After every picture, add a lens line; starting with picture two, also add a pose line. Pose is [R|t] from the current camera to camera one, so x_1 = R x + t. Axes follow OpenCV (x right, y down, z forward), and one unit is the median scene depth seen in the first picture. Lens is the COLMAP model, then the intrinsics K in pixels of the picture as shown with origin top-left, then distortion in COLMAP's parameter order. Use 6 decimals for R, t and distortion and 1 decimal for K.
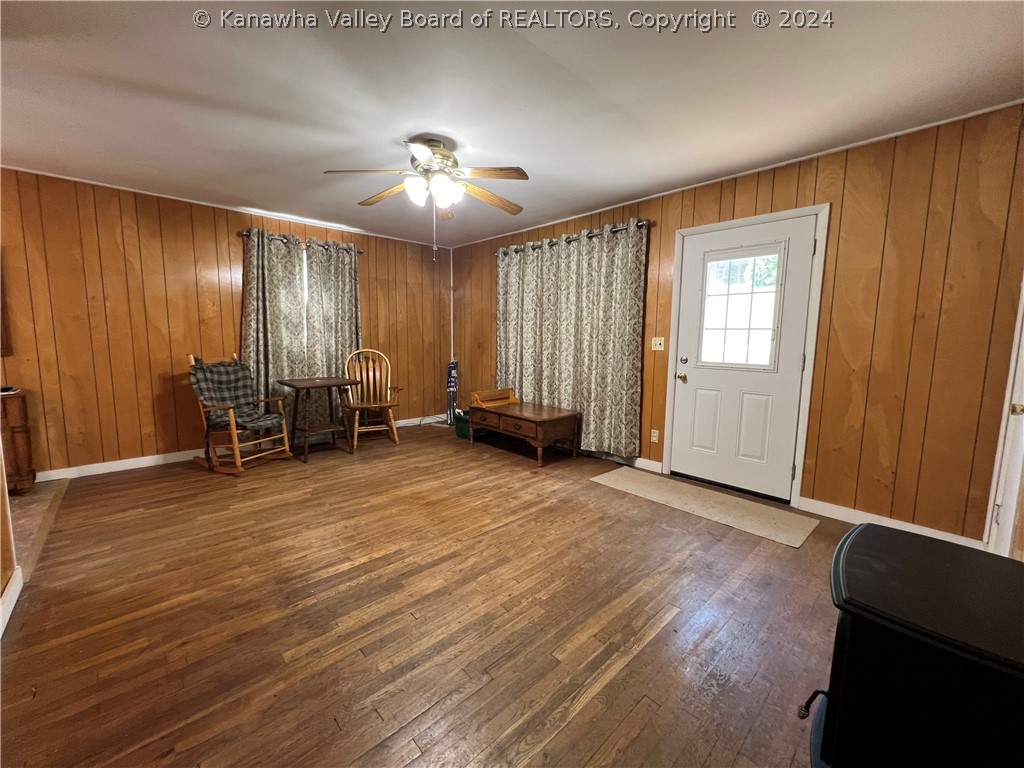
lens RADIAL K [[407.5, 0, 508.5], [0, 407.5, 382.3], [0, 0, 1]] dist [0.000465, 0.000296]
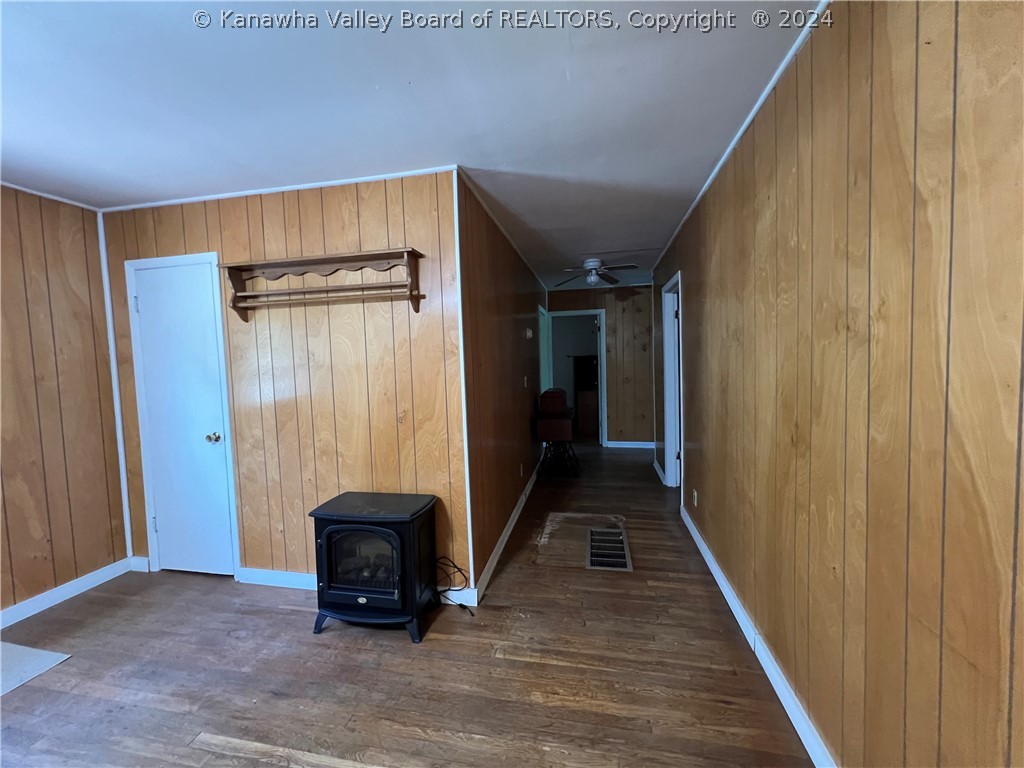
lens RADIAL K [[407.5, 0, 508.5], [0, 407.5, 382.3], [0, 0, 1]] dist [0.000465, 0.000296]
pose [[-0.578640, -0.039788, 0.814612, -0.429967], [0.117869, 0.984244, 0.131799, -0.139733], [-0.807021, 0.172281, -0.564833, 0.616547]]
